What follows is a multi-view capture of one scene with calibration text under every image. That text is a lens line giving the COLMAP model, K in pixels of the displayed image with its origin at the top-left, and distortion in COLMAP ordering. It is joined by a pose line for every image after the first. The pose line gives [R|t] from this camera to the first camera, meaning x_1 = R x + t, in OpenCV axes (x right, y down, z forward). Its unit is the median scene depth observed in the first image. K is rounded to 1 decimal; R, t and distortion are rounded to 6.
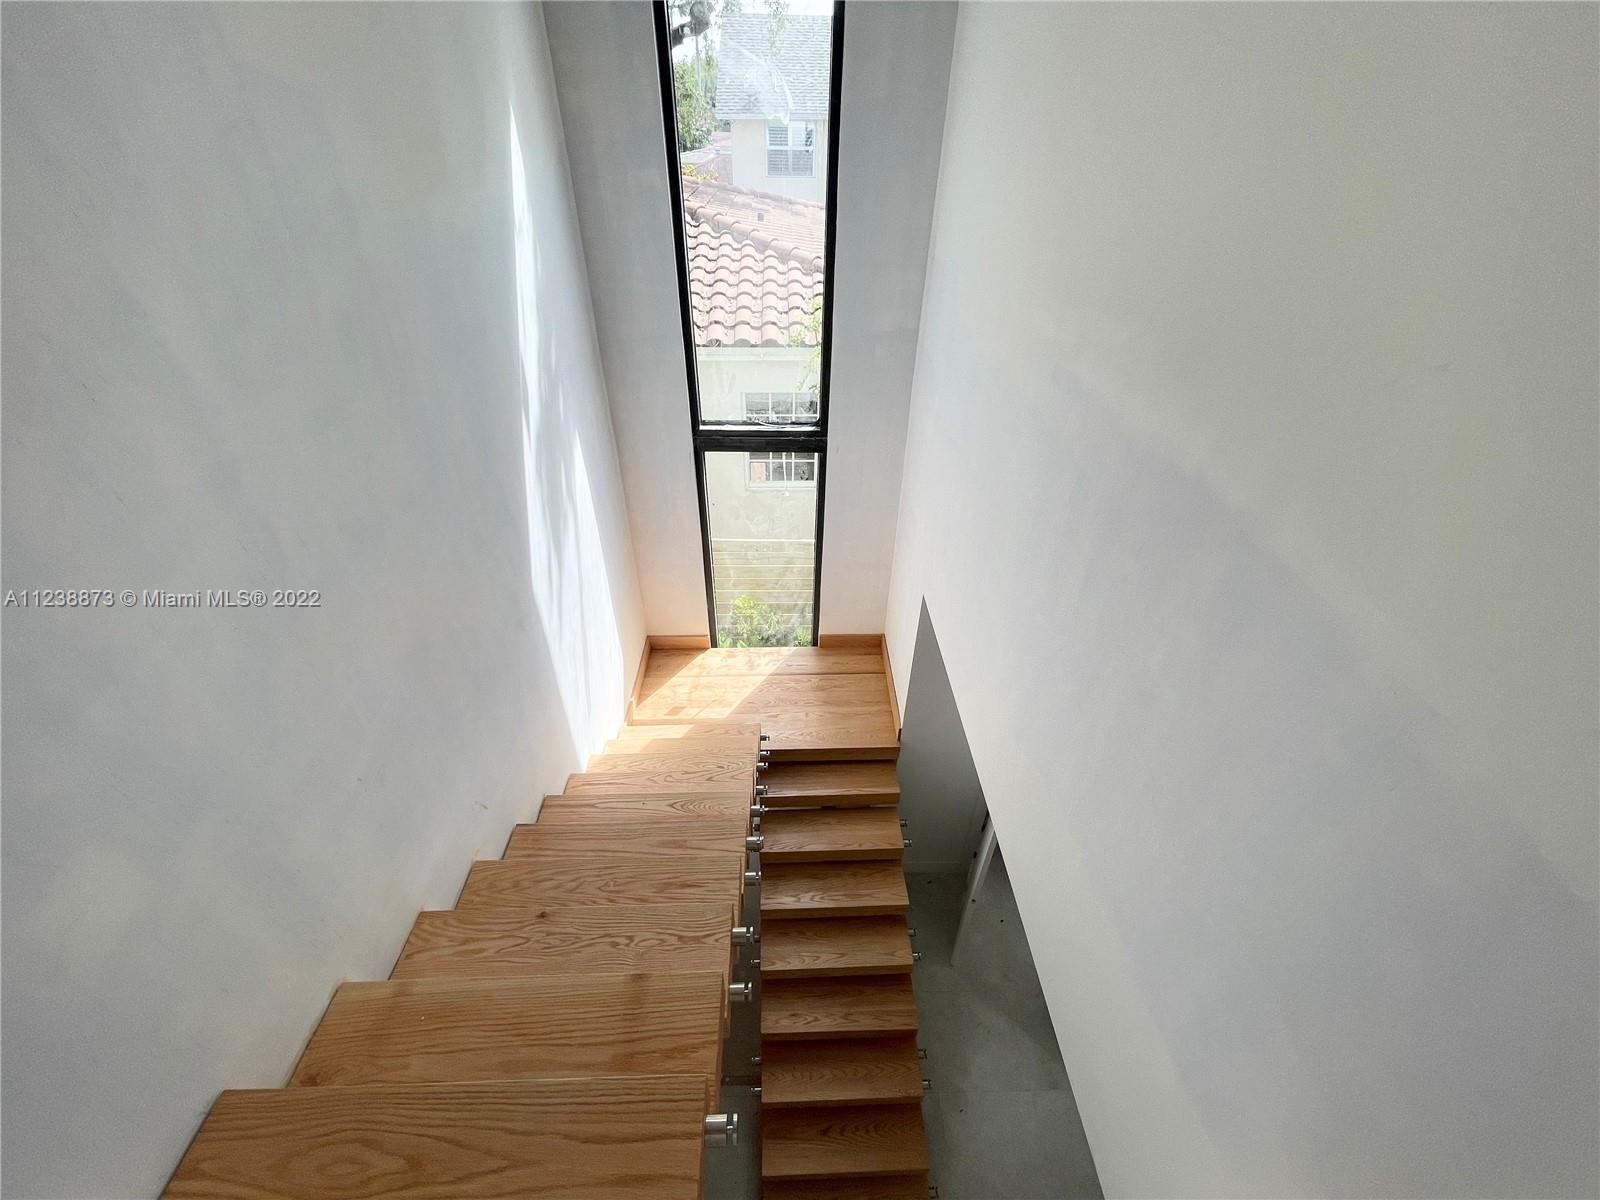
lens RADIAL K [[644.0, 0, 798.4], [0, 644.0, 597.2], [0, 0, 1]] dist [0.000843, -0.000570]
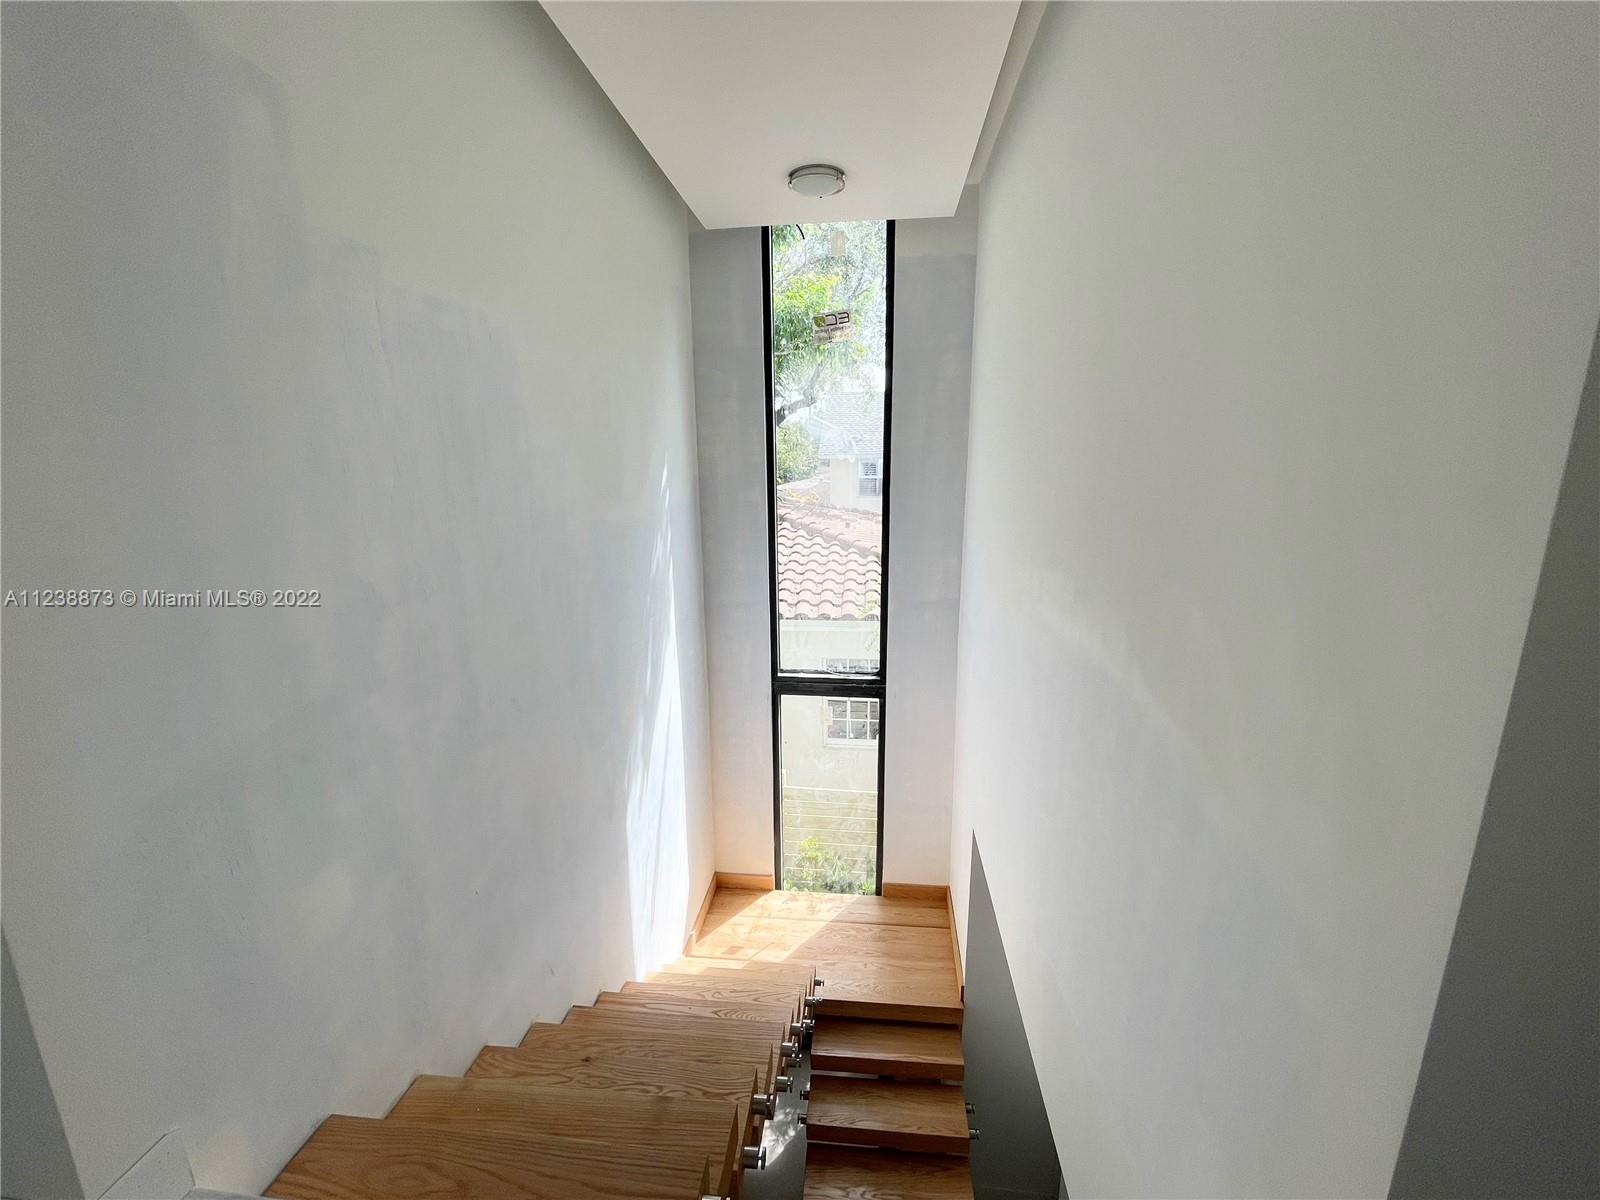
lens RADIAL K [[644.0, 0, 798.4], [0, 644.0, 597.2], [0, 0, 1]] dist [0.000843, -0.000570]
pose [[0.990117, 0.006676, -0.140084, 0.046467], [-0.063952, 0.910461, -0.408622, 0.083504], [0.124813, 0.413542, 0.901890, -0.116086]]
